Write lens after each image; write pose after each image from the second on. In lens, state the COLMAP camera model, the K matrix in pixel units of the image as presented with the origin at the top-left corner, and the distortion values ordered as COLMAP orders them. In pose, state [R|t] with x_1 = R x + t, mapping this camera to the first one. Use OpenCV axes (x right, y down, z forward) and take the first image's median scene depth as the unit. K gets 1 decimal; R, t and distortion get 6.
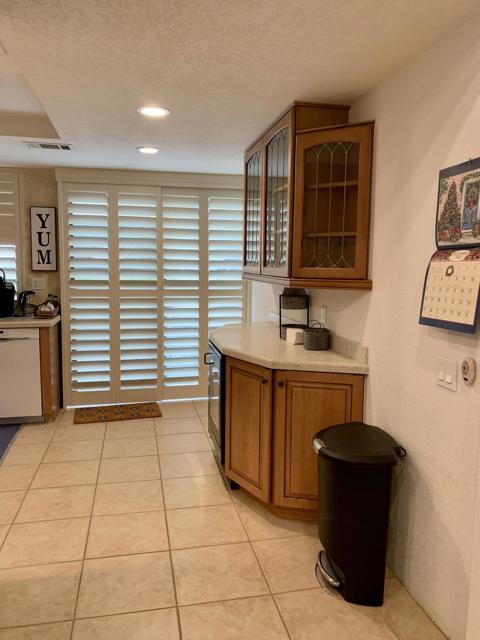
lens RADIAL K [[486.2, 0, 239.0], [0, 486.2, 319.6], [0, 0, 1]] dist [0.010127, -0.003996]
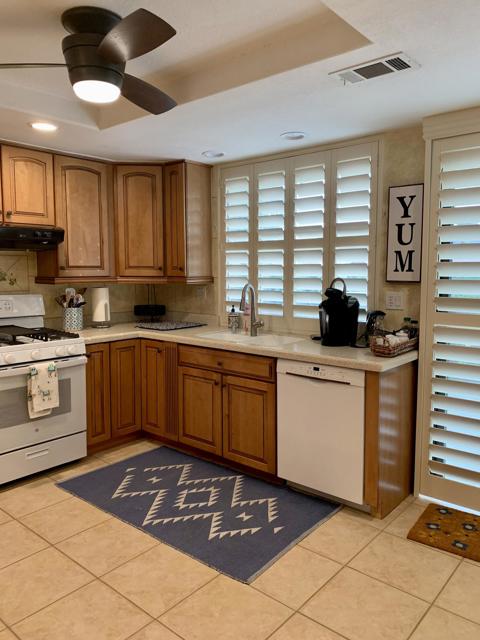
lens RADIAL K [[486.2, 0, 241.2], [0, 486.2, 316.0], [0, 0, 1]] dist [0.010127, -0.003996]
pose [[0.601229, 0.064019, -0.796508, -0.000507], [-0.081998, 0.996466, 0.018196, -0.048434], [0.794859, 0.054372, 0.604354, 0.430341]]
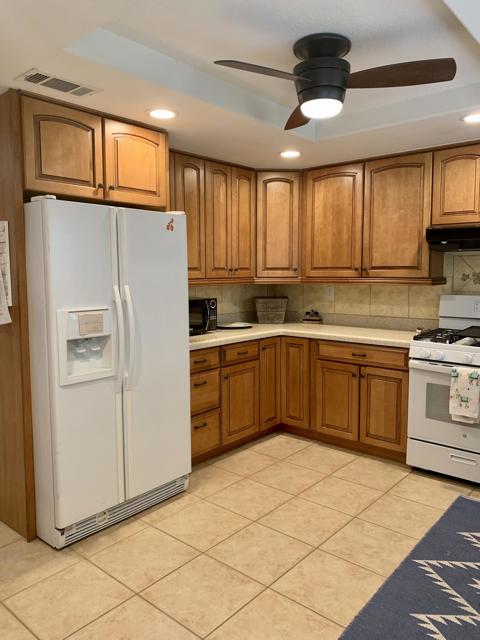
lens RADIAL K [[486.2, 0, 241.4], [0, 486.2, 319.7], [0, 0, 1]] dist [0.010127, -0.003996]
pose [[-0.799213, 0.051987, -0.598796, -0.078923], [-0.072166, 0.980745, 0.181468, -0.107651], [0.596700, 0.188244, -0.780073, 0.946469]]
